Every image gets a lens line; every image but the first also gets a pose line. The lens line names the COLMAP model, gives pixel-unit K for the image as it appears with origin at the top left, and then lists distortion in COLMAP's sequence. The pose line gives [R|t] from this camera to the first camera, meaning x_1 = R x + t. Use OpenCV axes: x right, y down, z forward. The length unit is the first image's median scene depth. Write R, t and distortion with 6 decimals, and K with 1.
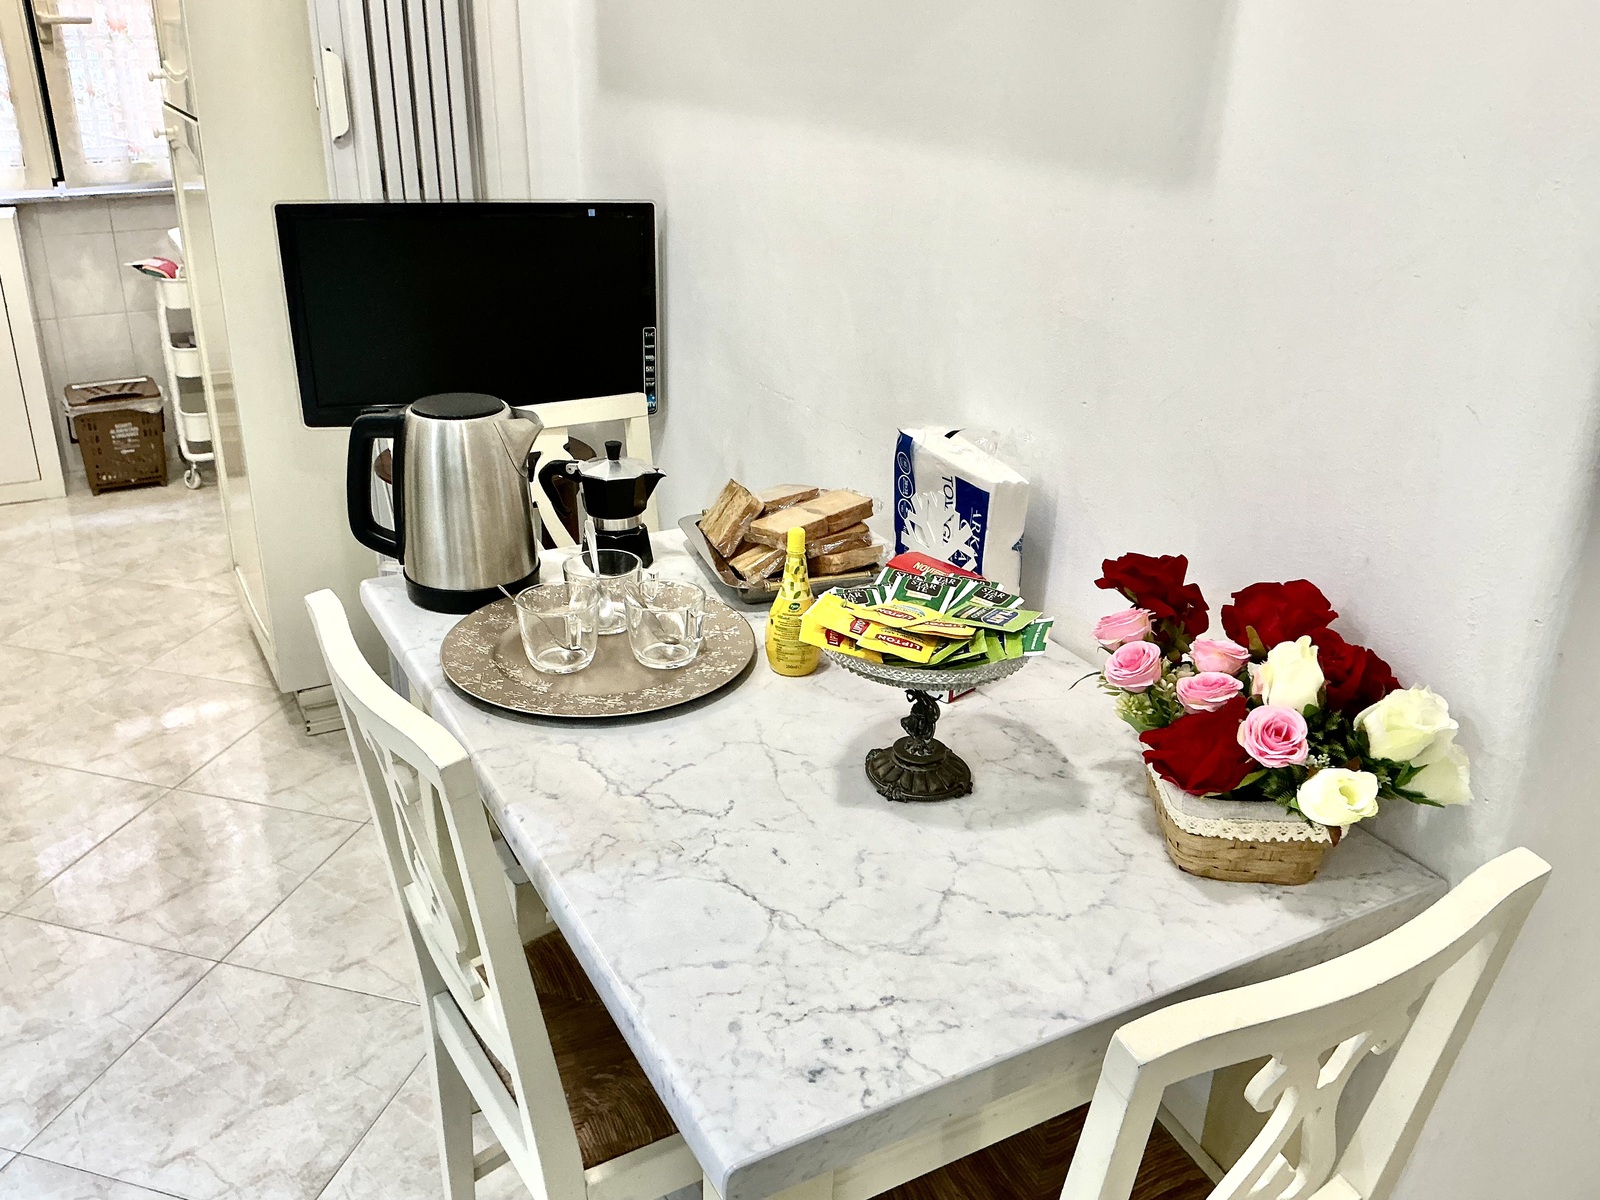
lens RADIAL K [[1327.5, 0, 798.7], [0, 1327.5, 591.5], [0, 0, 1]] dist [0.135561, -0.289597]
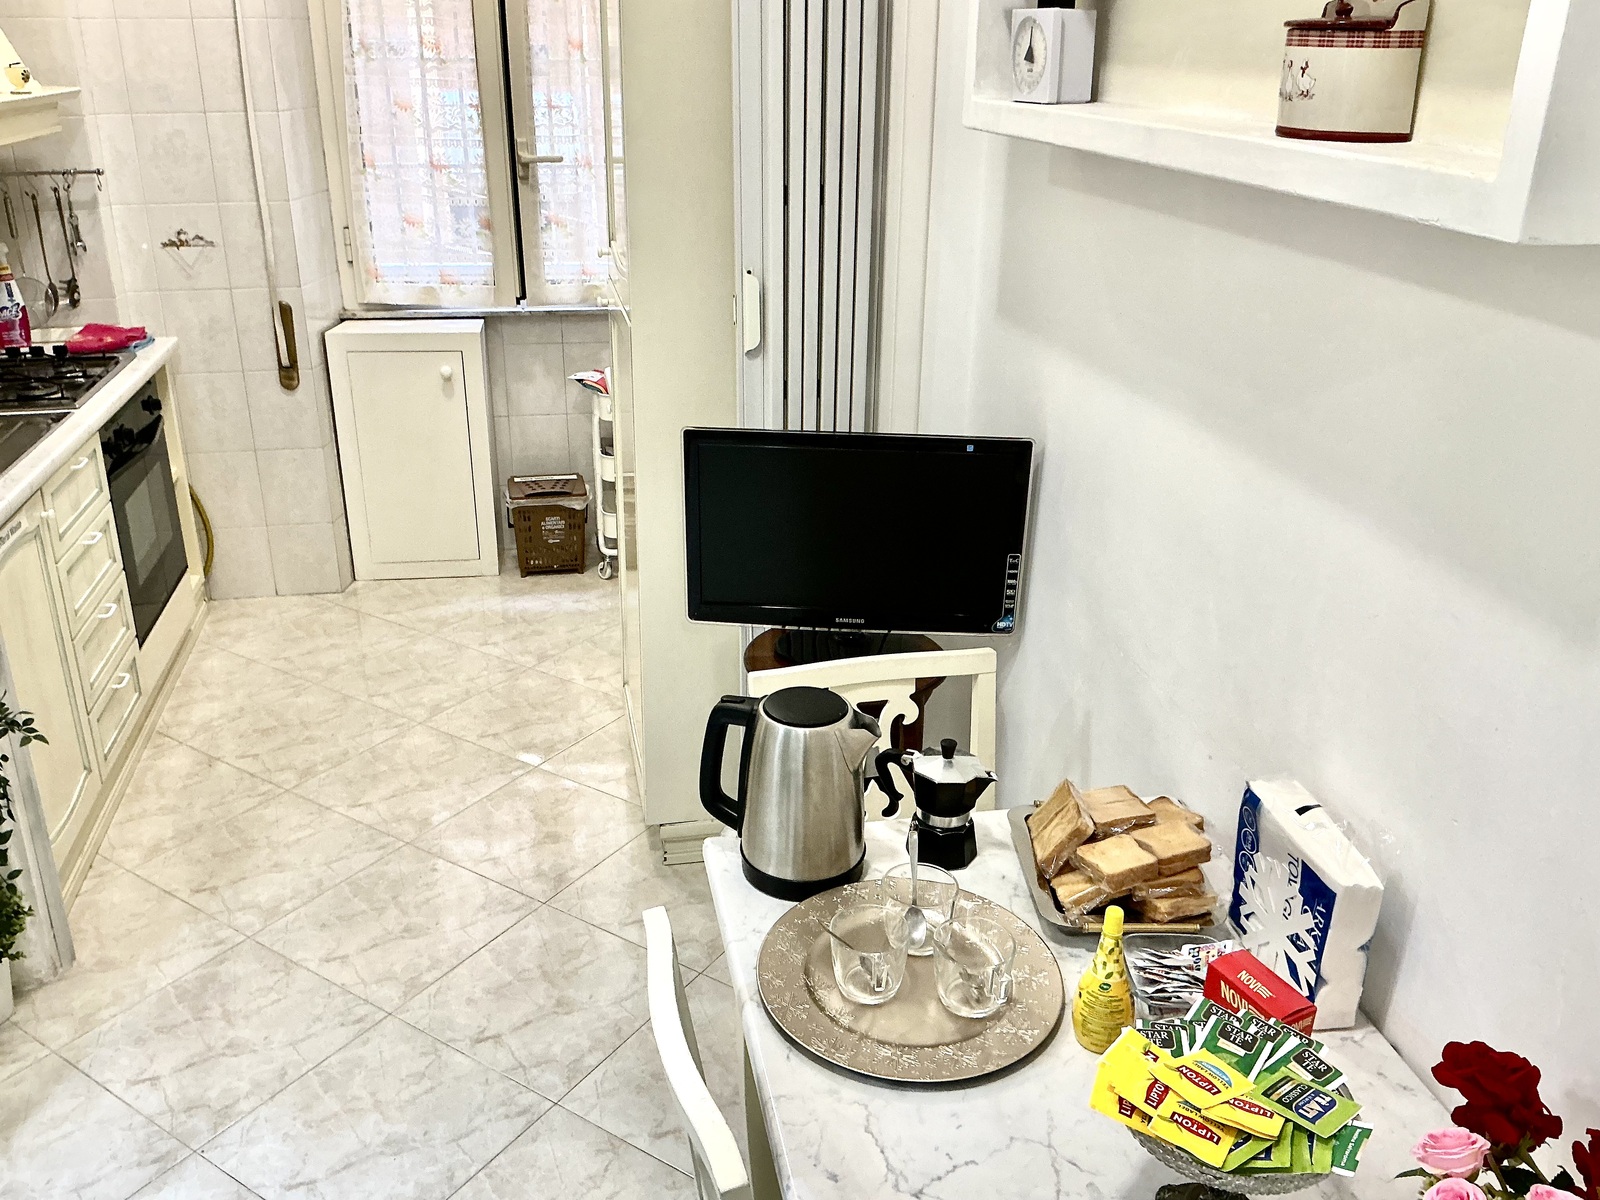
lens RADIAL K [[1327.5, 0, 798.7], [0, 1327.5, 591.5], [0, 0, 1]] dist [0.135561, -0.289597]
pose [[0.954160, 0.110176, -0.278279, 0.021879], [-0.115756, 0.993271, -0.003648, -0.216328], [0.276005, 0.035693, 0.960493, -0.011421]]
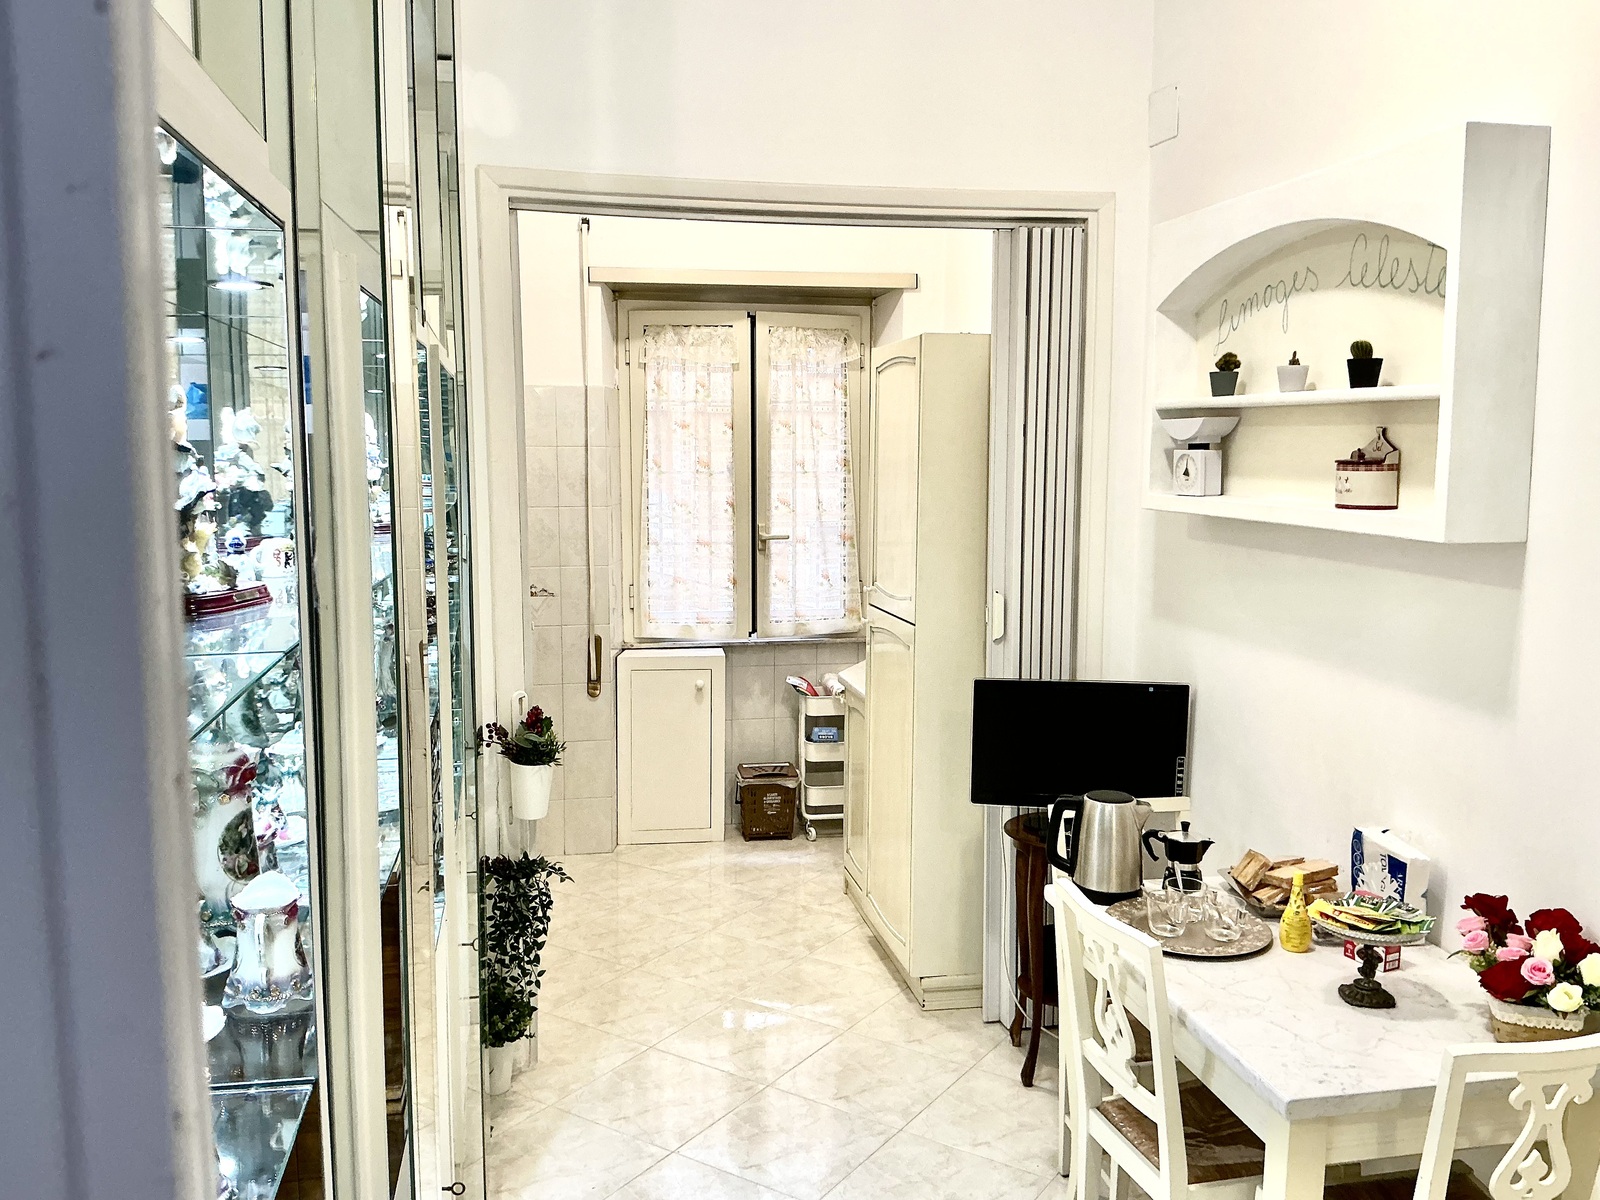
lens RADIAL K [[1327.5, 0, 798.7], [0, 1327.5, 591.5], [0, 0, 1]] dist [0.135561, -0.289597]
pose [[0.952409, 0.022617, -0.303984, -0.094347], [-0.111047, 0.954458, -0.276908, 0.165011], [0.283877, 0.297486, 0.911546, -0.987505]]
